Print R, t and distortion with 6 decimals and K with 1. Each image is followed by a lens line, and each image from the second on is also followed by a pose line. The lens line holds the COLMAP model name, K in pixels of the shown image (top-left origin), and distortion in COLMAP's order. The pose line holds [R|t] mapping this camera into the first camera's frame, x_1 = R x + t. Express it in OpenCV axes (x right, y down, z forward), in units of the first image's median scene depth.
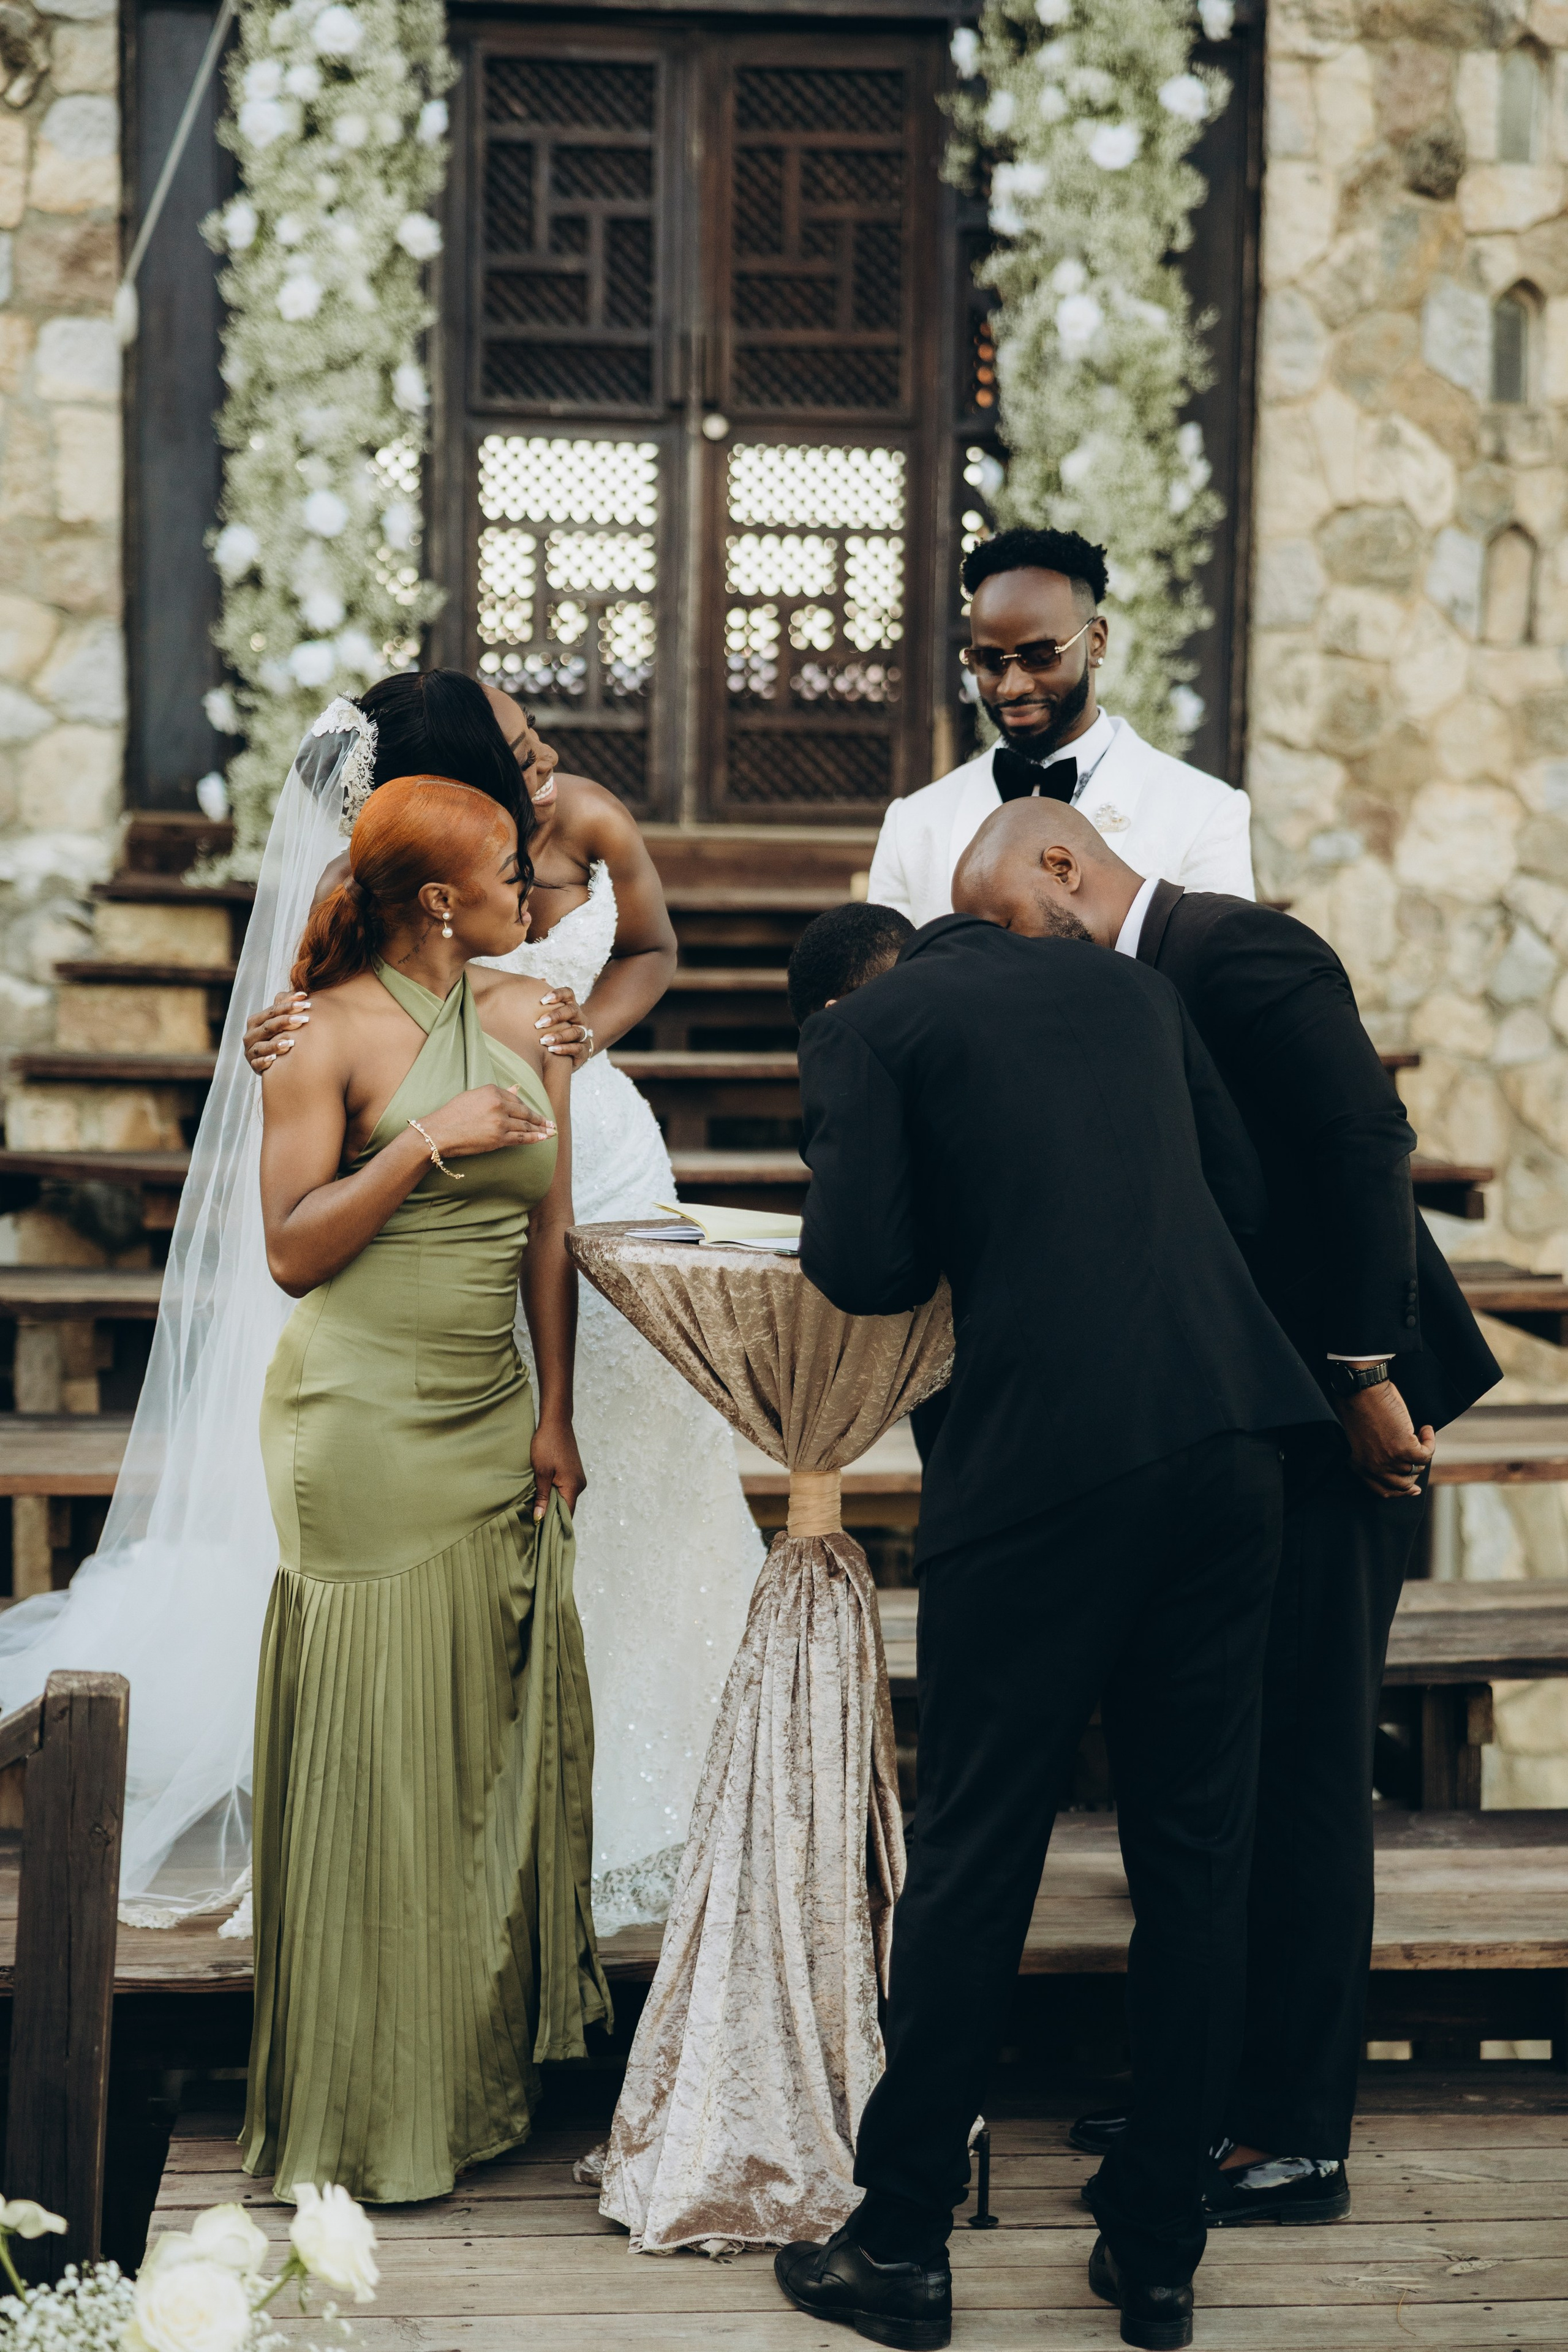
lens RADIAL K [[4547.7, 0, 803.2], [0, 4547.7, 1183.7], [0, 0, 1]] dist [0.498041, -1.849452]
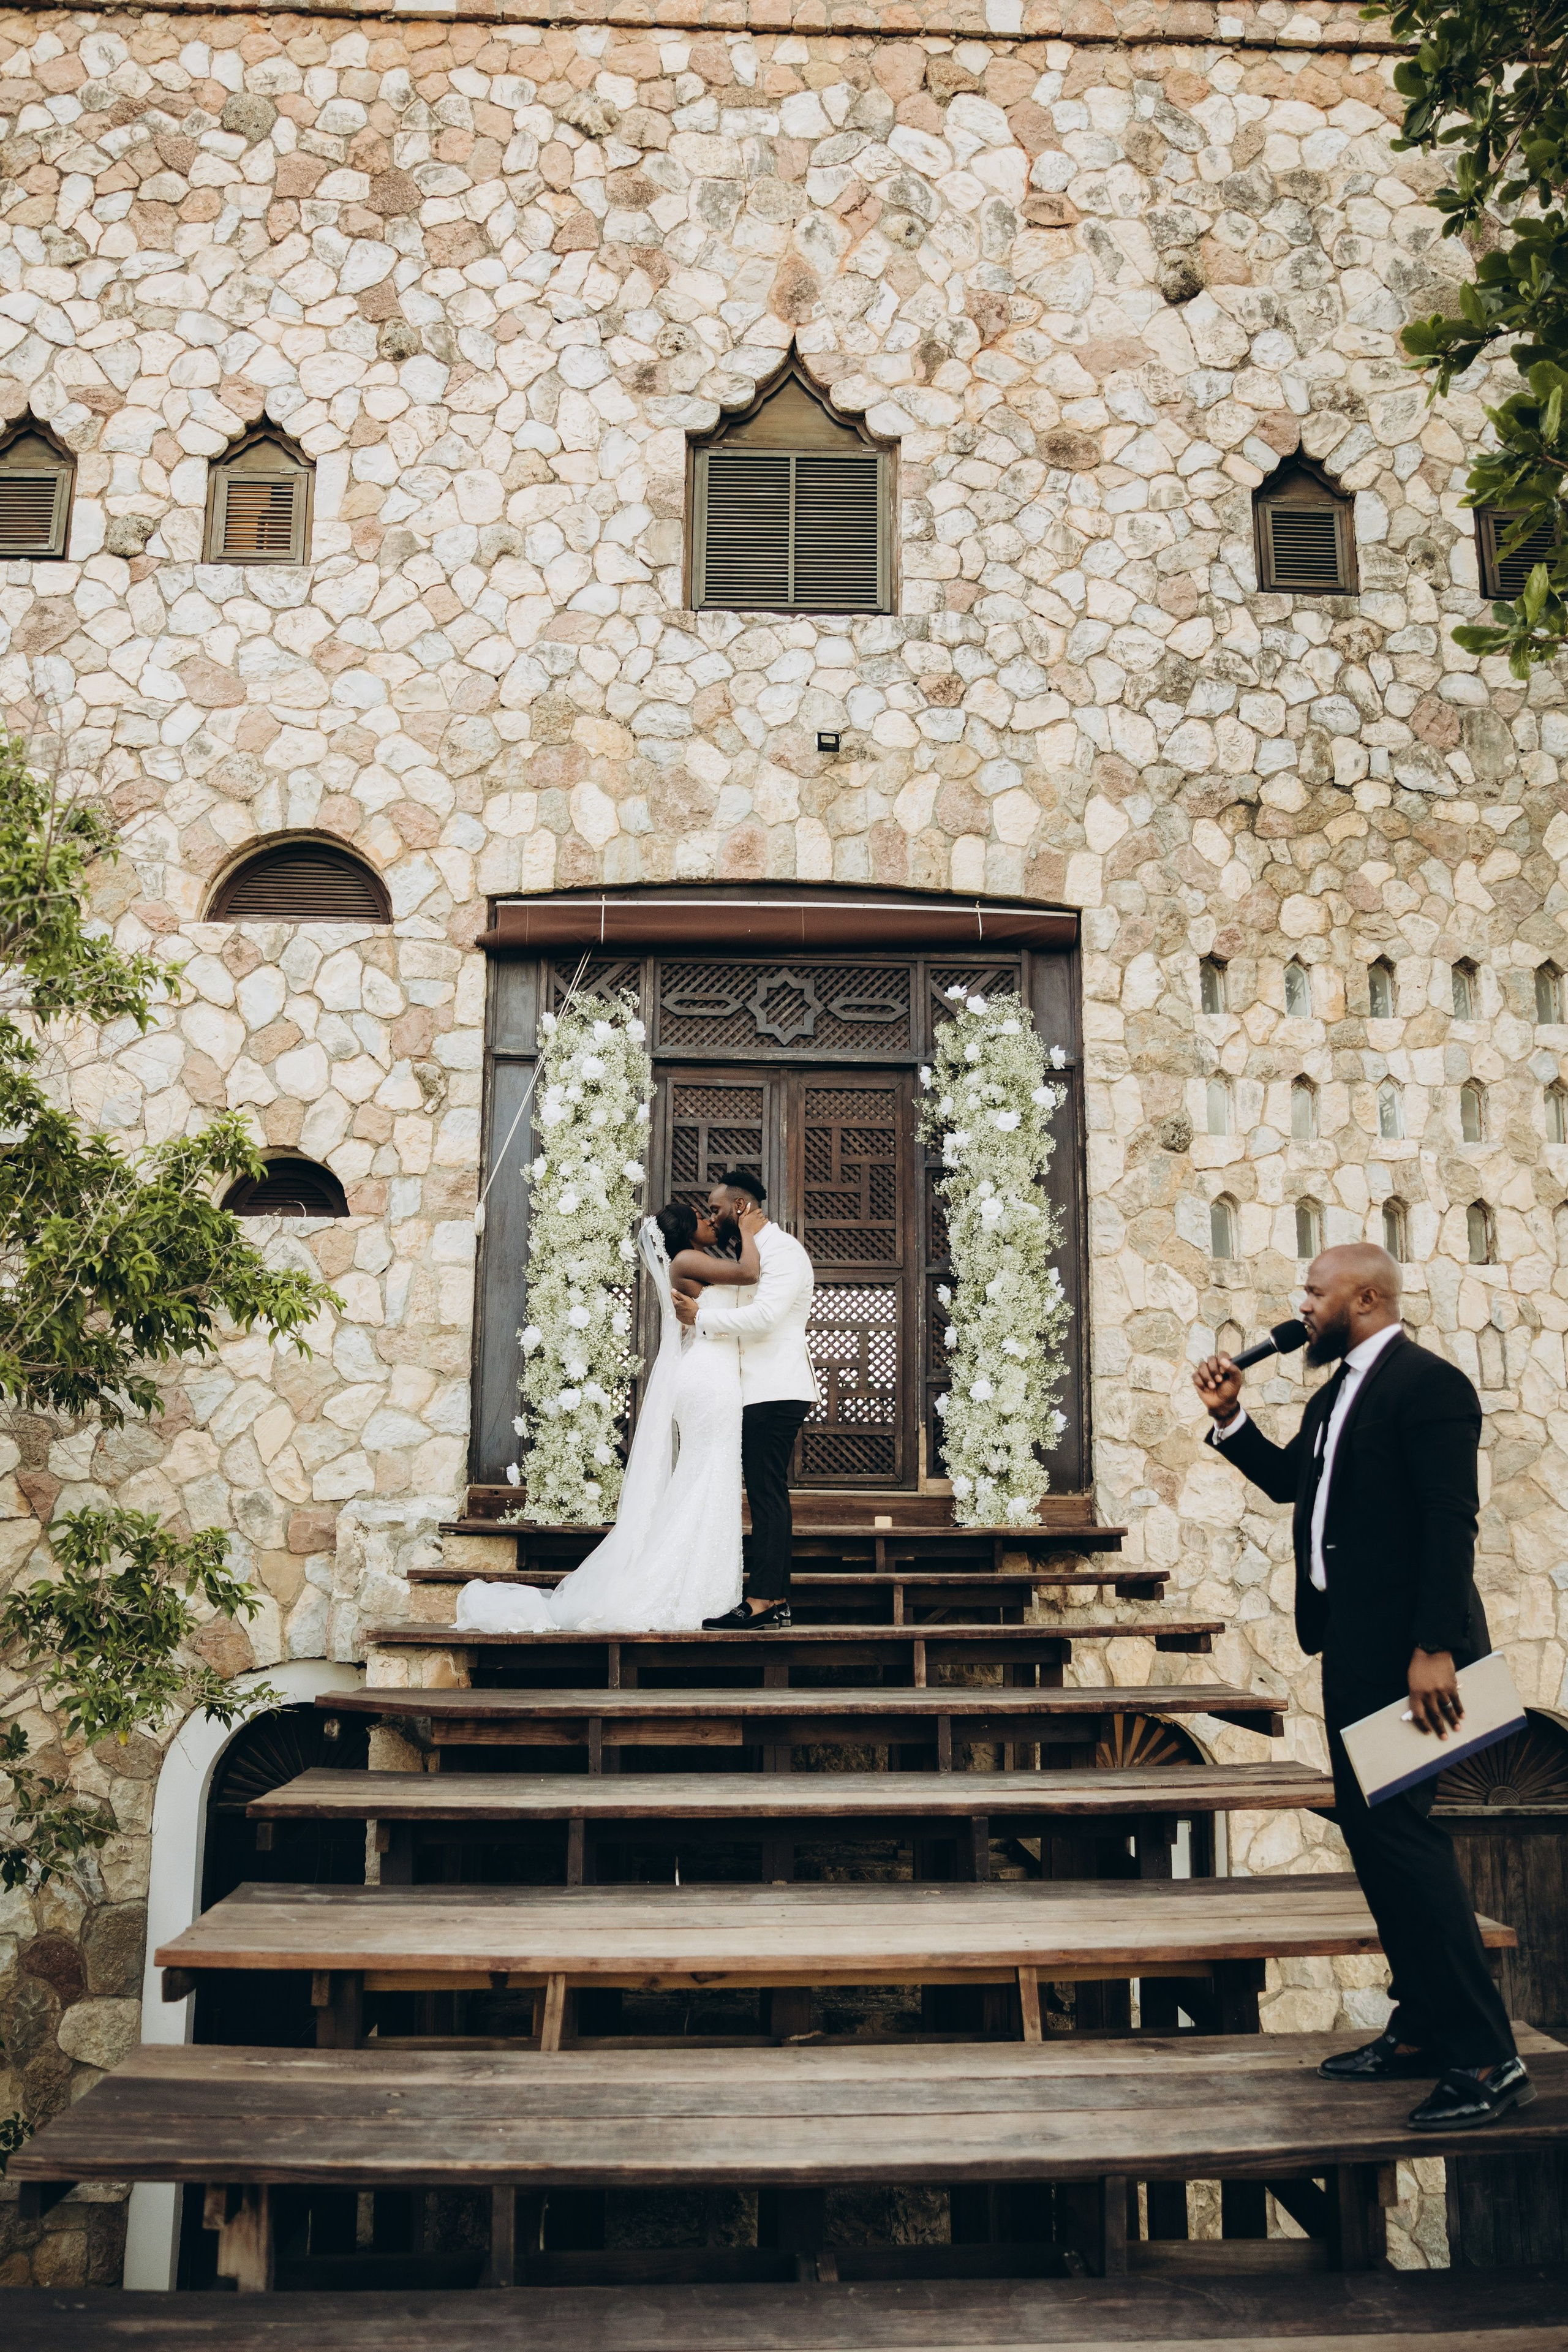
lens RADIAL K [[1932.2, 0, 780.6], [0, 1932.2, 1159.9], [0, 0, 1]] dist [-0.073299, 0.083070]
pose [[0.999306, -0.012652, -0.035031, 0.002870], [0.003672, 0.969417, -0.245391, -0.018230], [0.037064, 0.245092, 0.968791, 0.245443]]
